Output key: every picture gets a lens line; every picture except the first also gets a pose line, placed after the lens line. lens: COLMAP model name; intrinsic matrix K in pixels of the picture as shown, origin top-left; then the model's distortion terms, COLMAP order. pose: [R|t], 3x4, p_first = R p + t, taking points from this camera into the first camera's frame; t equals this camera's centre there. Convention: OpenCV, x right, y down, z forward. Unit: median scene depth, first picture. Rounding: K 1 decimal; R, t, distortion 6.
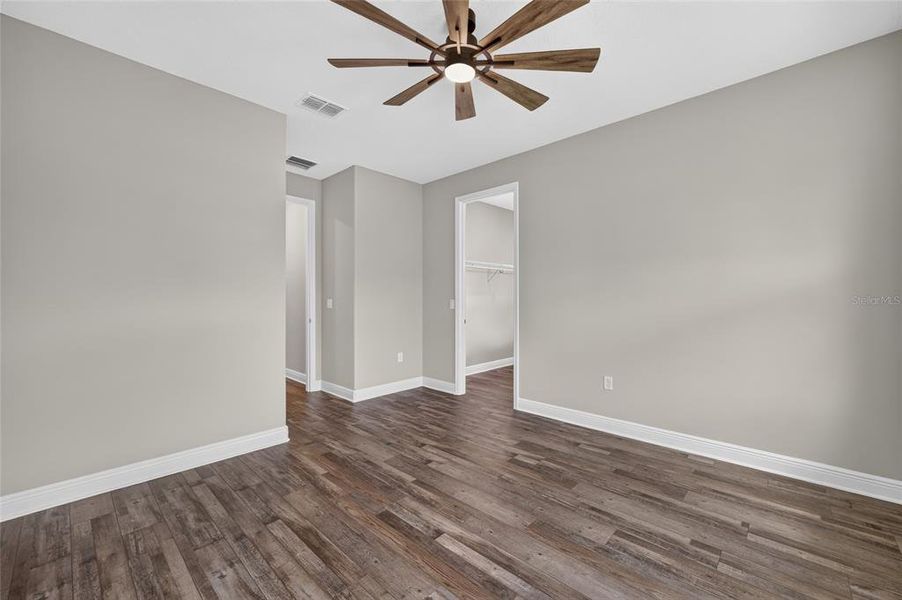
lens RADIAL K [[362.3, 0, 452.1], [0, 362.3, 301.2], [0, 0, 1]] dist [0.000639, 0.000073]
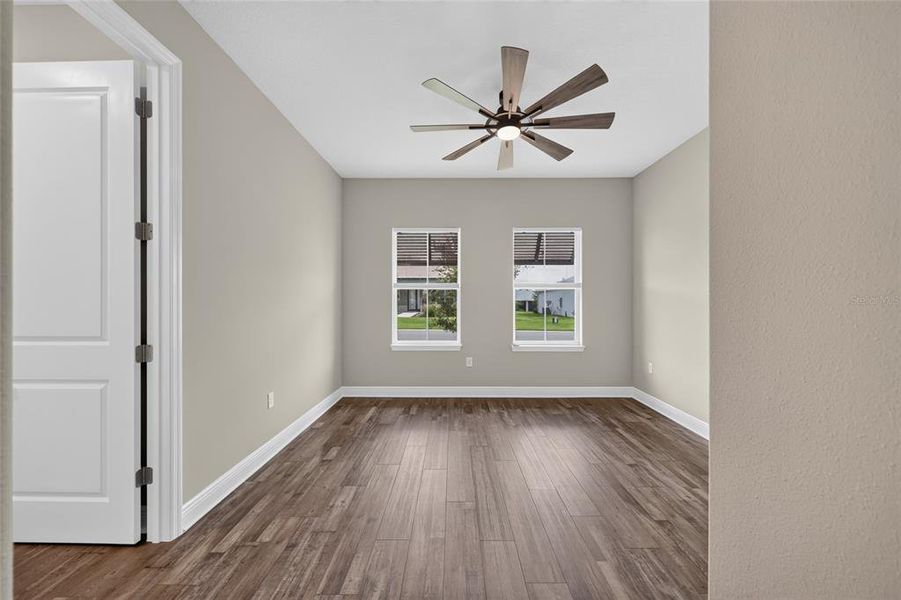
lens RADIAL K [[361.9, 0, 451.6], [0, 361.9, 301.2], [0, 0, 1]] dist [0.000639, 0.000073]
pose [[-0.682223, 0.002717, 0.731139, -0.735597], [0.006917, 0.999972, 0.002739, -0.015999], [-0.731111, 0.006926, -0.682223, 1.867298]]
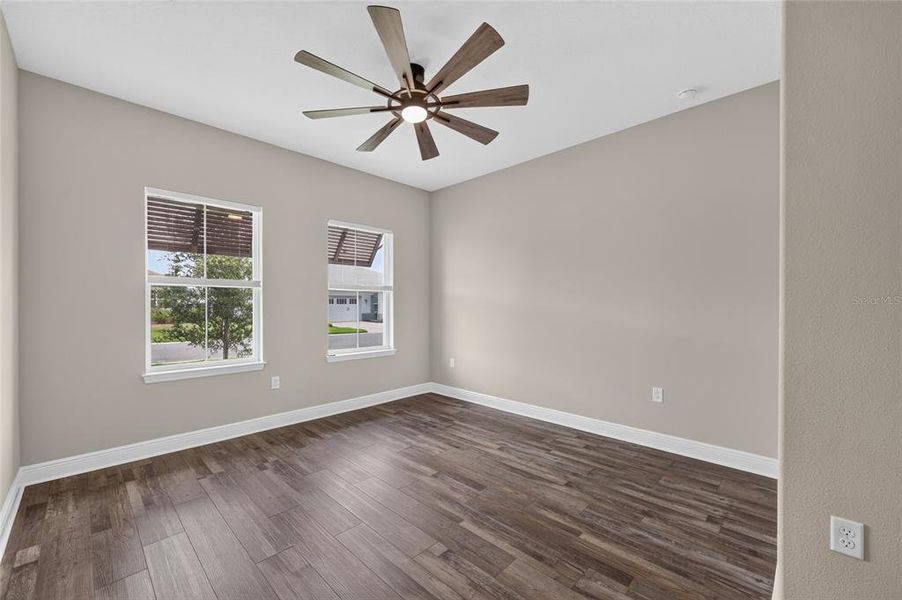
lens RADIAL K [[364.2, 0, 452.7], [0, 364.2, 305.2], [0, 0, 1]] dist [0.001466, 0.000174]
pose [[-0.999861, 0.003446, 0.016295, -0.108368], [0.003574, 0.999963, 0.007837, -0.016019], [-0.016268, 0.007894, -0.999837, 1.983522]]
